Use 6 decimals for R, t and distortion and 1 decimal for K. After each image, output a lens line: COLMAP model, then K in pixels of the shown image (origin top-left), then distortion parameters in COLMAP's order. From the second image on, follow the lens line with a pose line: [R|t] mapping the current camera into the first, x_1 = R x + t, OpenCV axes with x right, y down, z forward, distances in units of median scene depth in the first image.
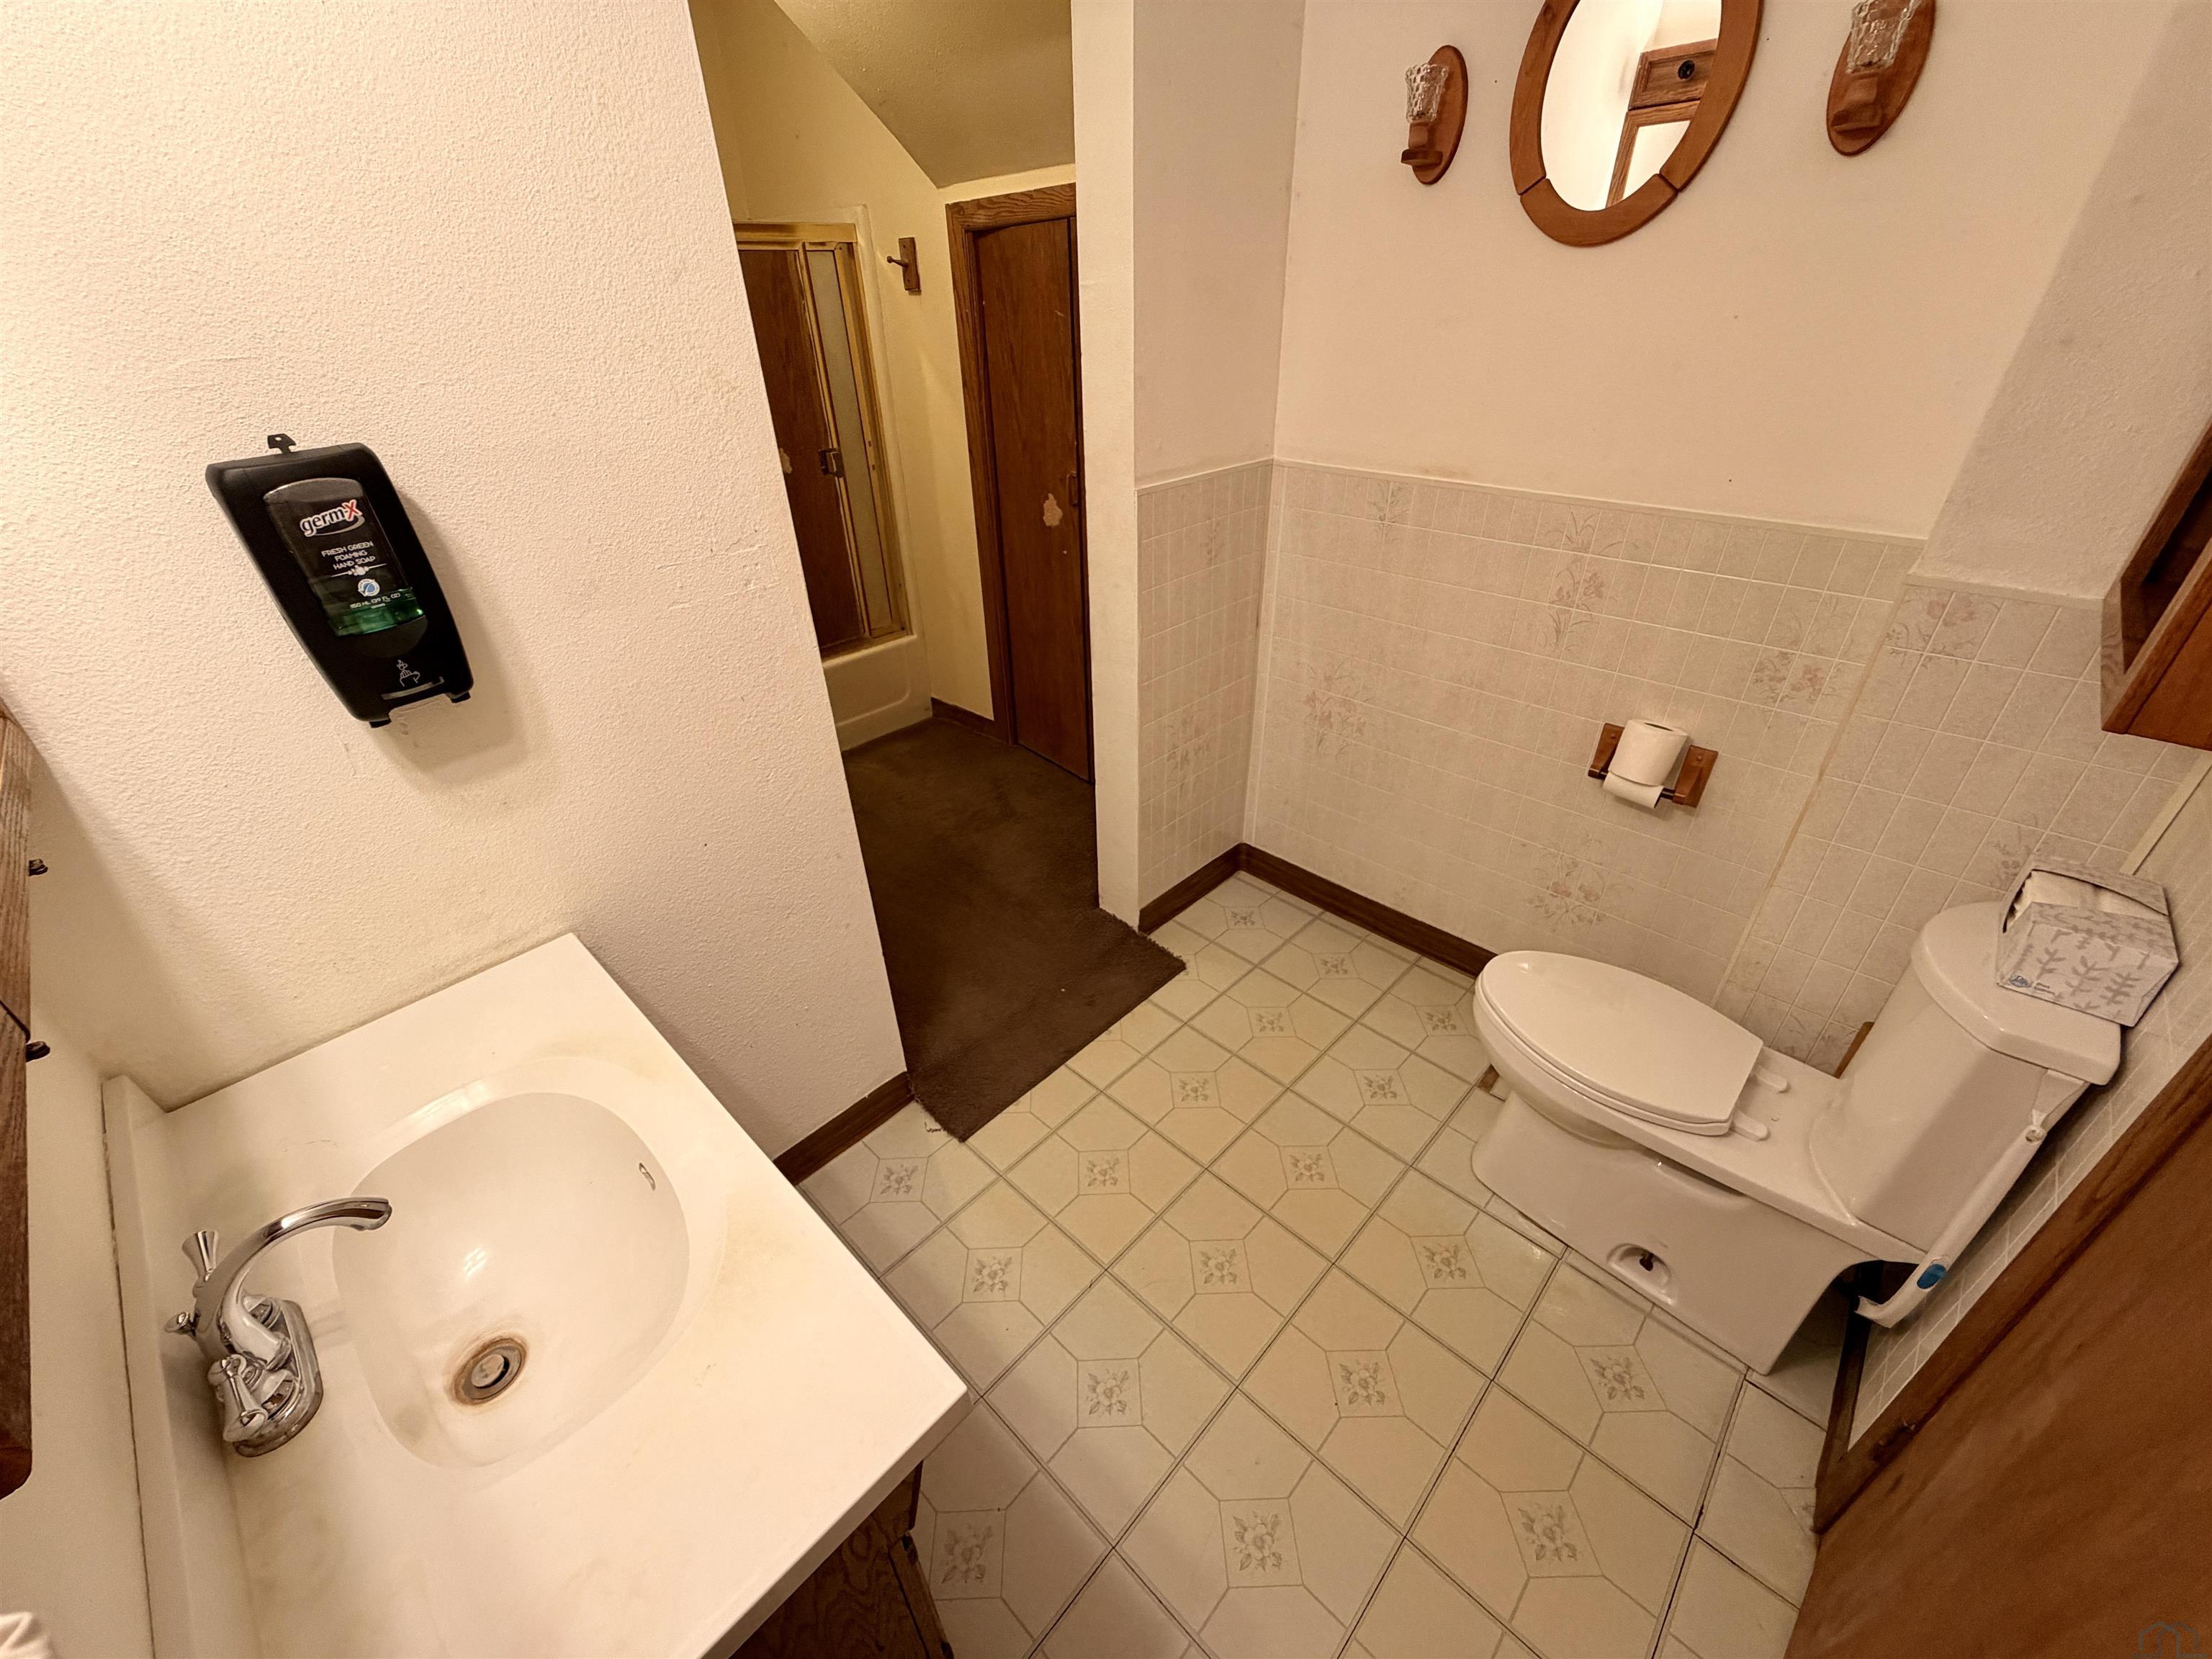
lens RADIAL K [[879.7, 0, 1098.5], [0, 879.7, 826.8], [0, 0, 1]] dist [-0.000858, -0.000083]
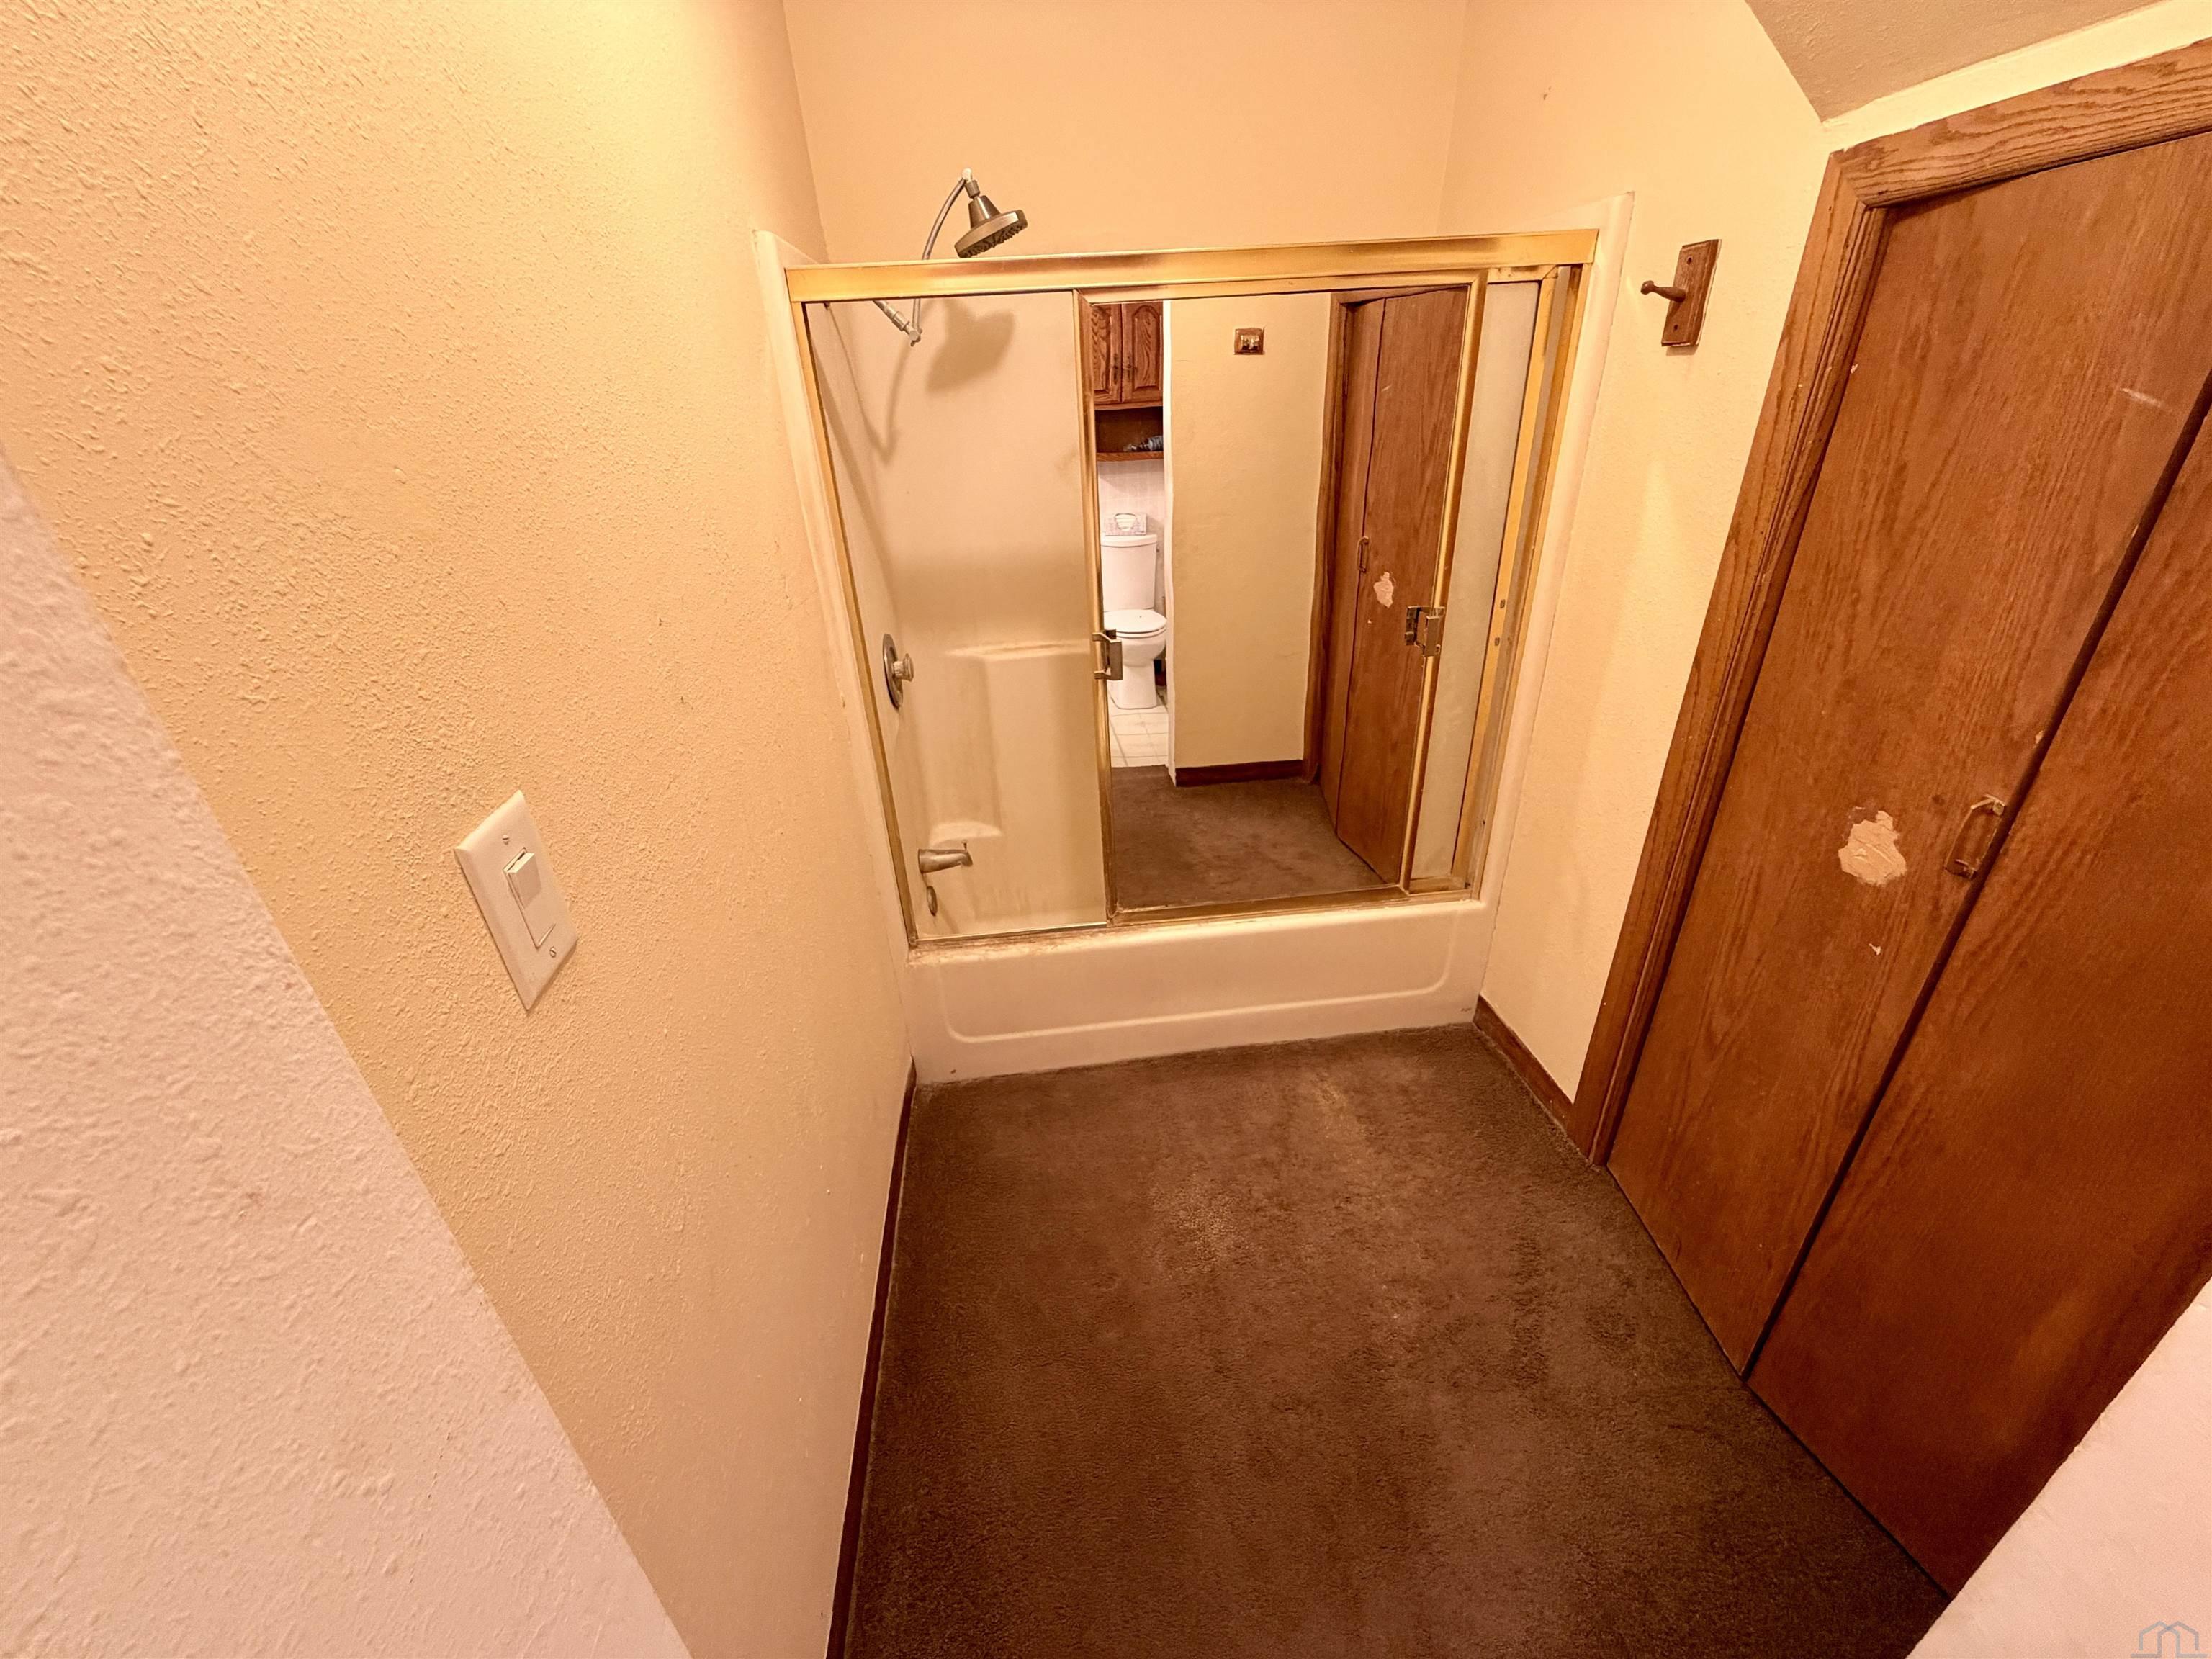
lens RADIAL K [[879.7, 0, 1098.5], [0, 879.7, 826.8], [0, 0, 1]] dist [-0.000858, -0.000083]
pose [[0.761610, 0.286826, -0.581103, -0.092585], [-0.317501, 0.946873, 0.051241, -0.269436], [0.564928, 0.145475, 0.812215, 0.443404]]
